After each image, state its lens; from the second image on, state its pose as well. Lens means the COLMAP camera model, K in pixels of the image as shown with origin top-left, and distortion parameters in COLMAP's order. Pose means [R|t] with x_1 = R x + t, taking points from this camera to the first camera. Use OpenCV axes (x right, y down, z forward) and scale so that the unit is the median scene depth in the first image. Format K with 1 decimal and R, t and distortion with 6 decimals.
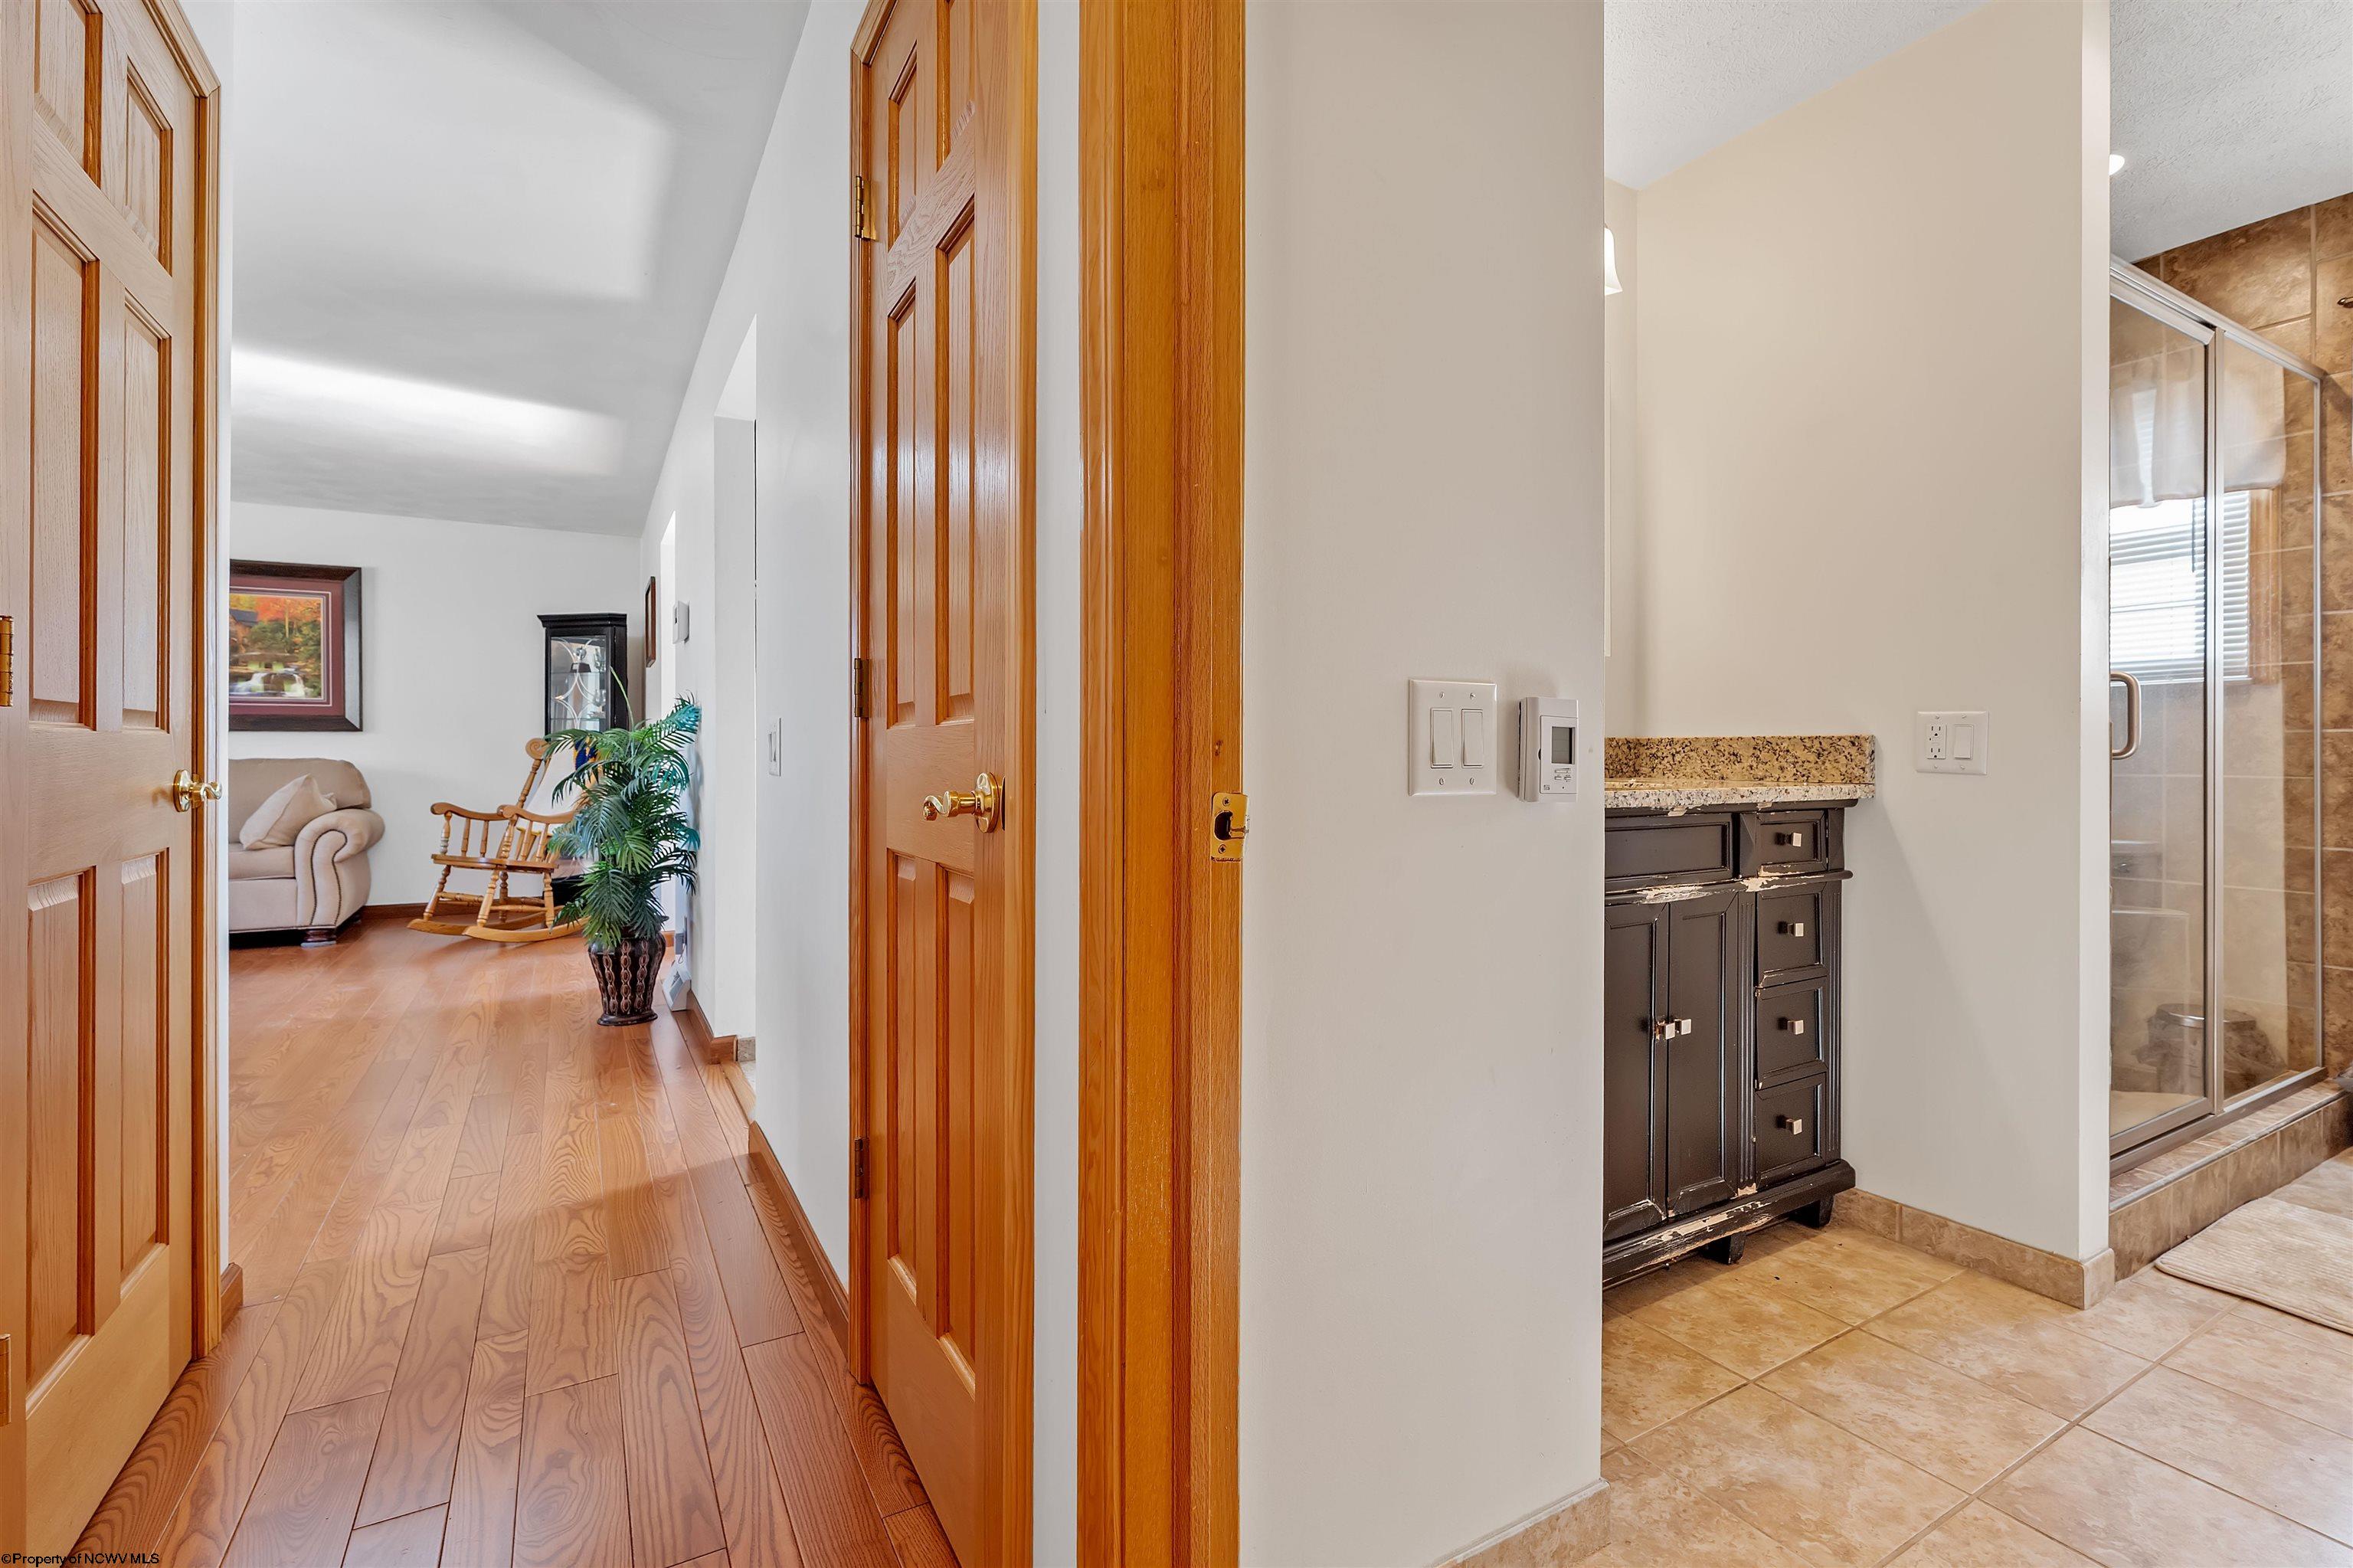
lens RADIAL K [[1063.8, 0, 1173.6], [0, 1063.8, 753.4], [0, 0, 1]] dist [-0.001543, -0.000287]
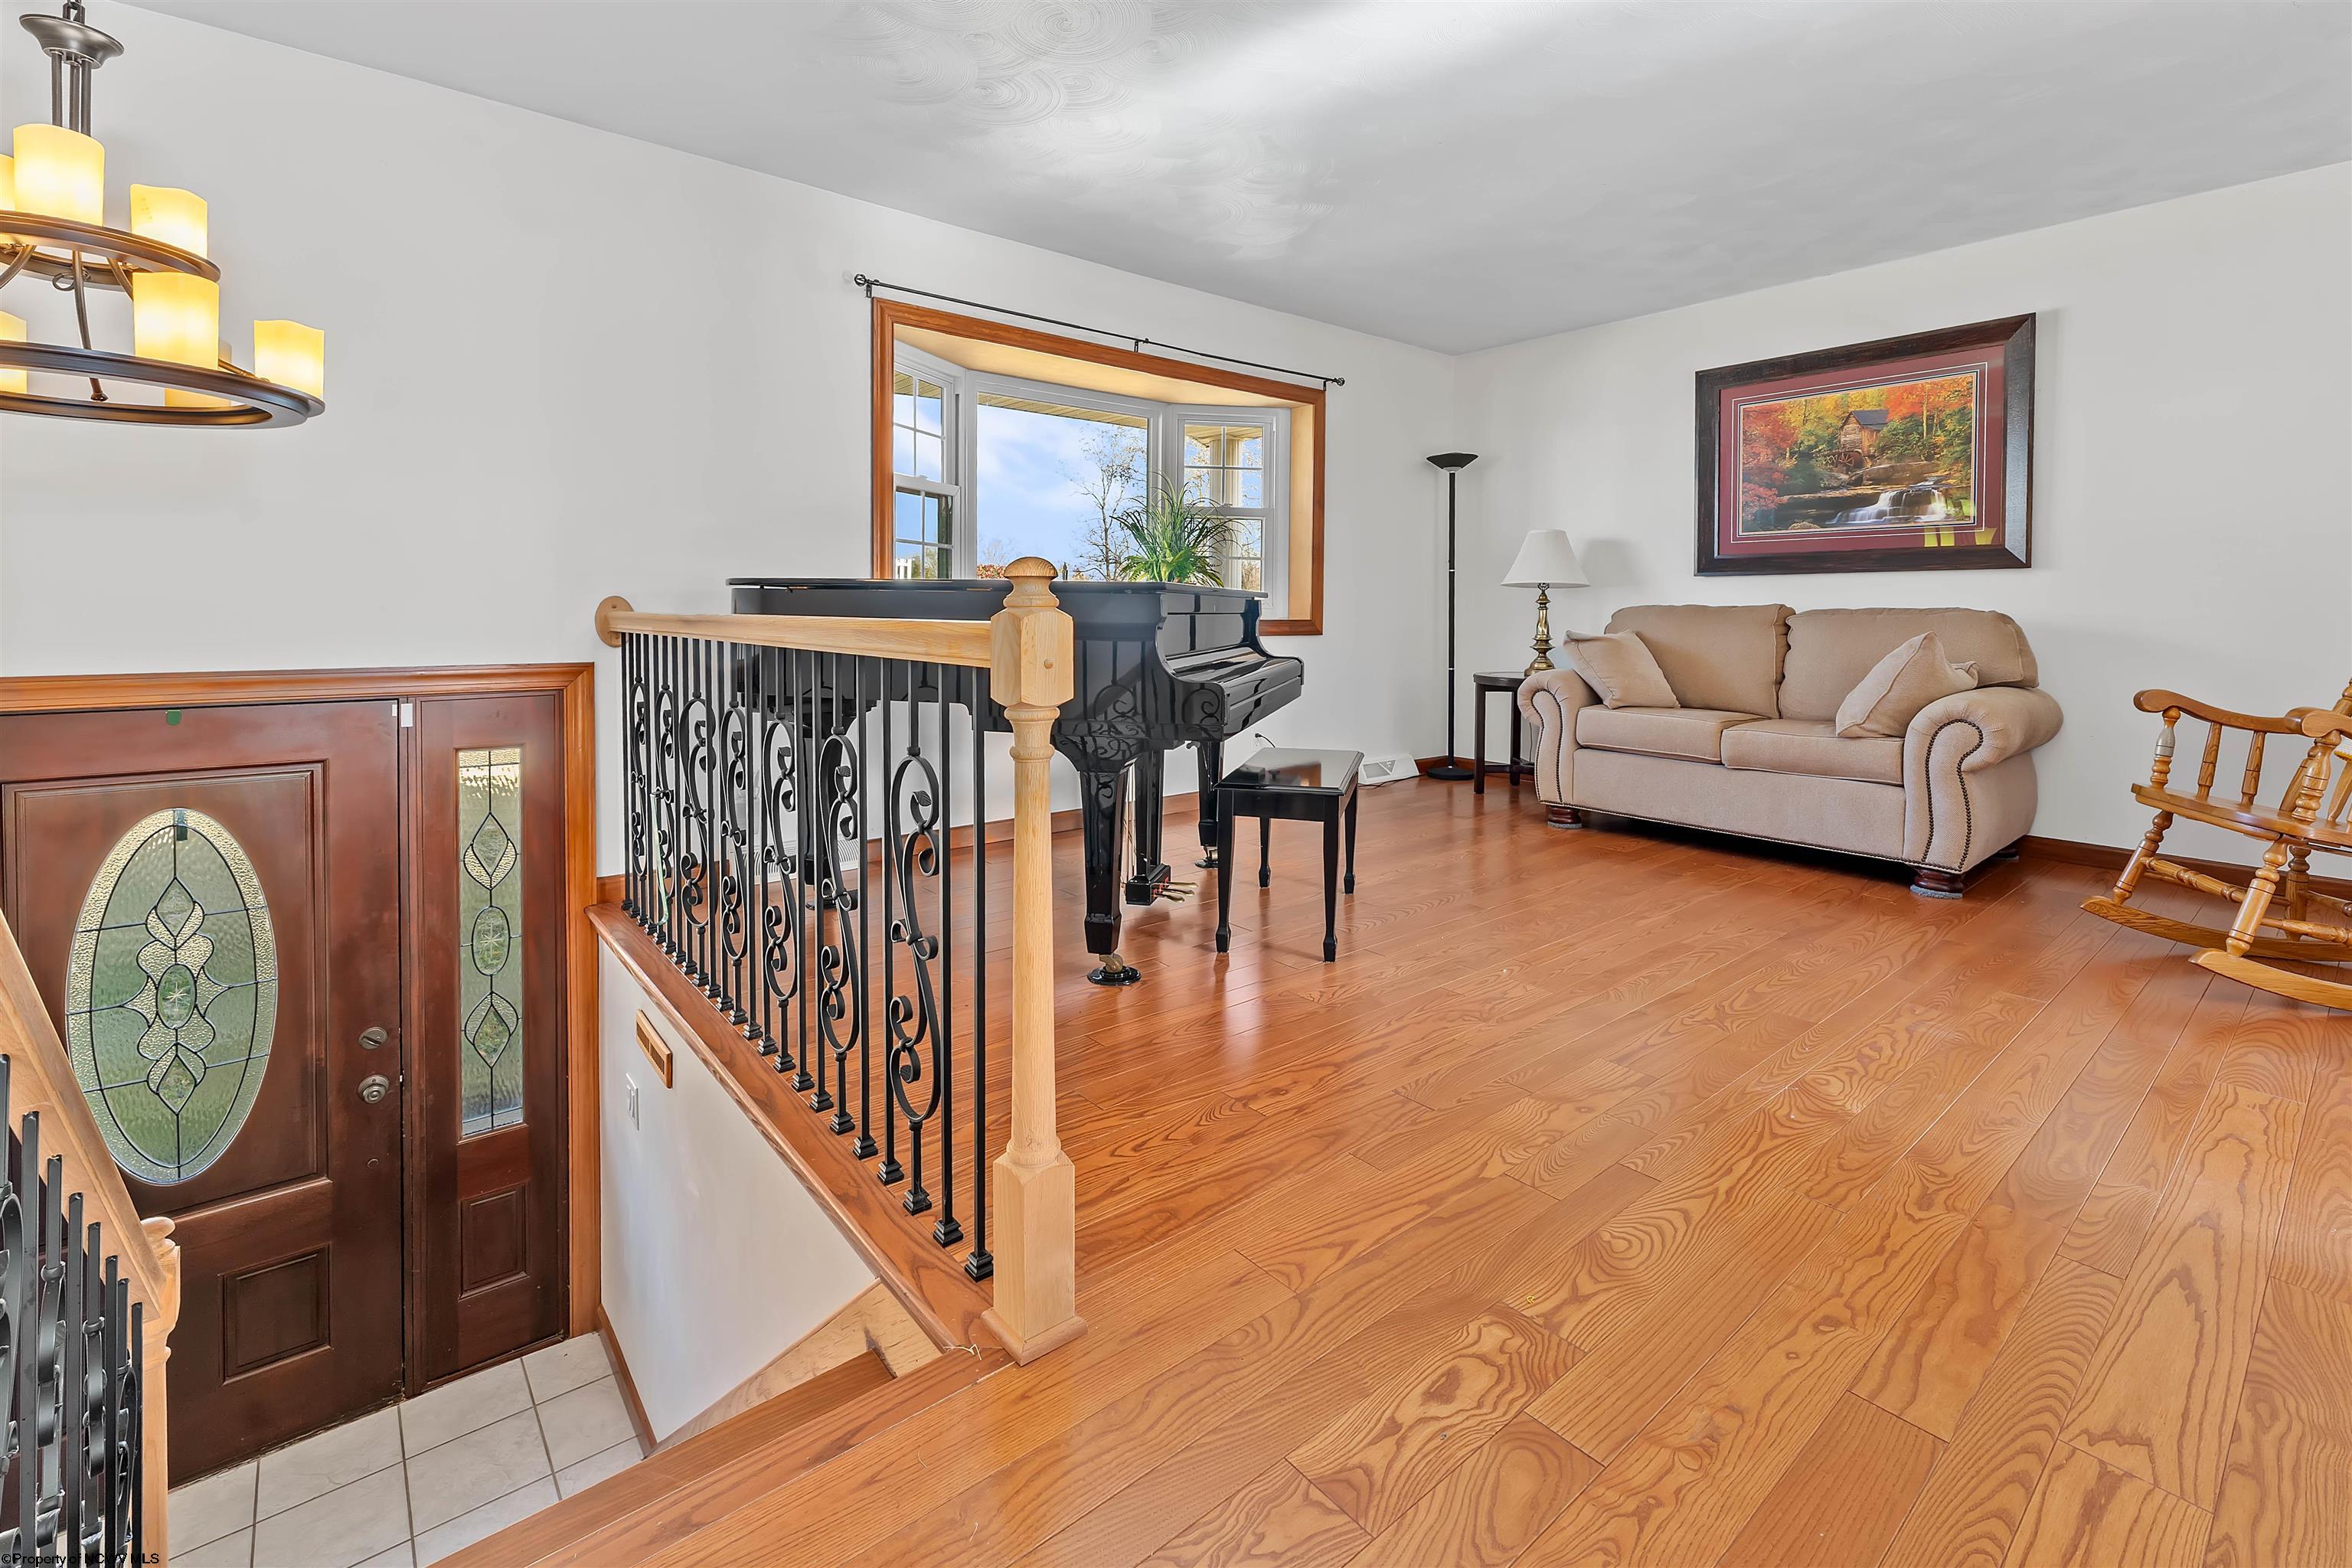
lens RADIAL K [[1022.6, 0, 1168.6], [0, 1022.6, 637.2], [0, 0, 1]] dist [0.001604, 0.000643]
pose [[0.171758, 0.030192, -0.984676, -0.245865], [-0.001009, 0.999535, 0.030472, 0.003683], [0.985139, -0.004240, 0.171708, 0.388355]]
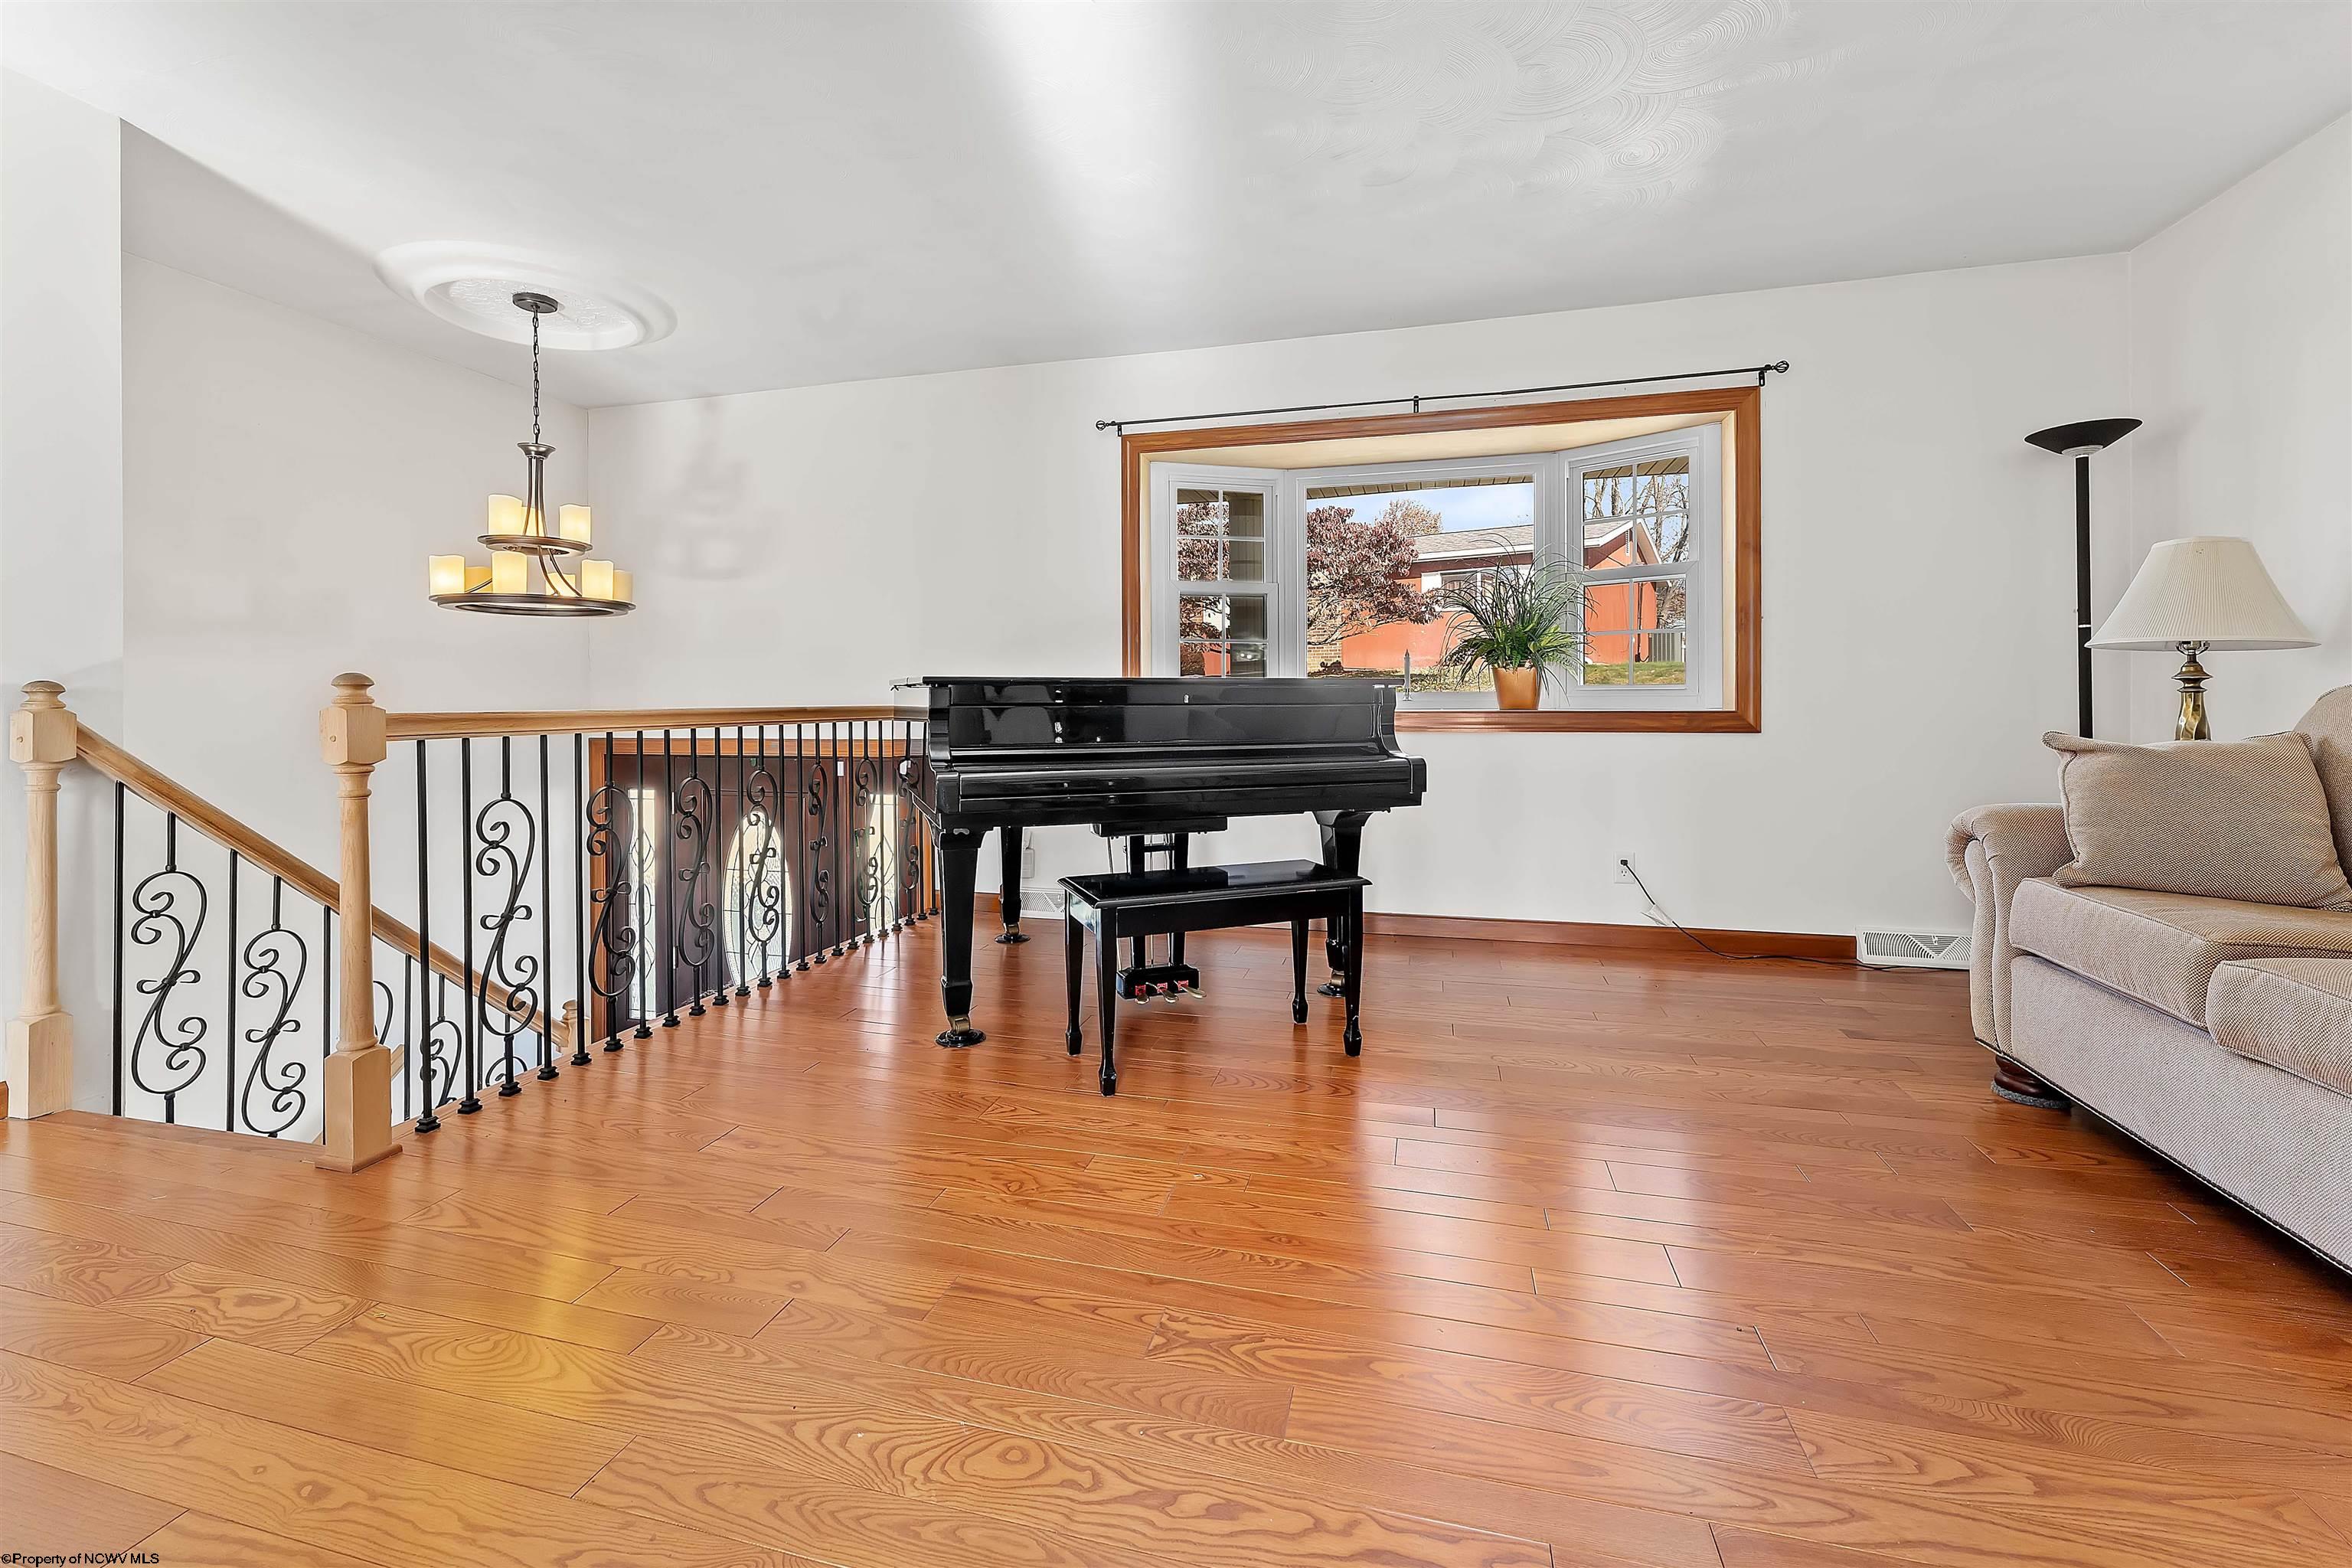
lens RADIAL K [[977.9, 0, 1172.5], [0, 977.9, 709.2], [0, 0, 1]] dist [-0.000796, -0.000428]
pose [[-0.699995, 0.008633, -0.714095, -0.422188], [0.009060, 0.999954, 0.003209, 0.008559], [0.714090, -0.004223, -0.700041, 0.828007]]
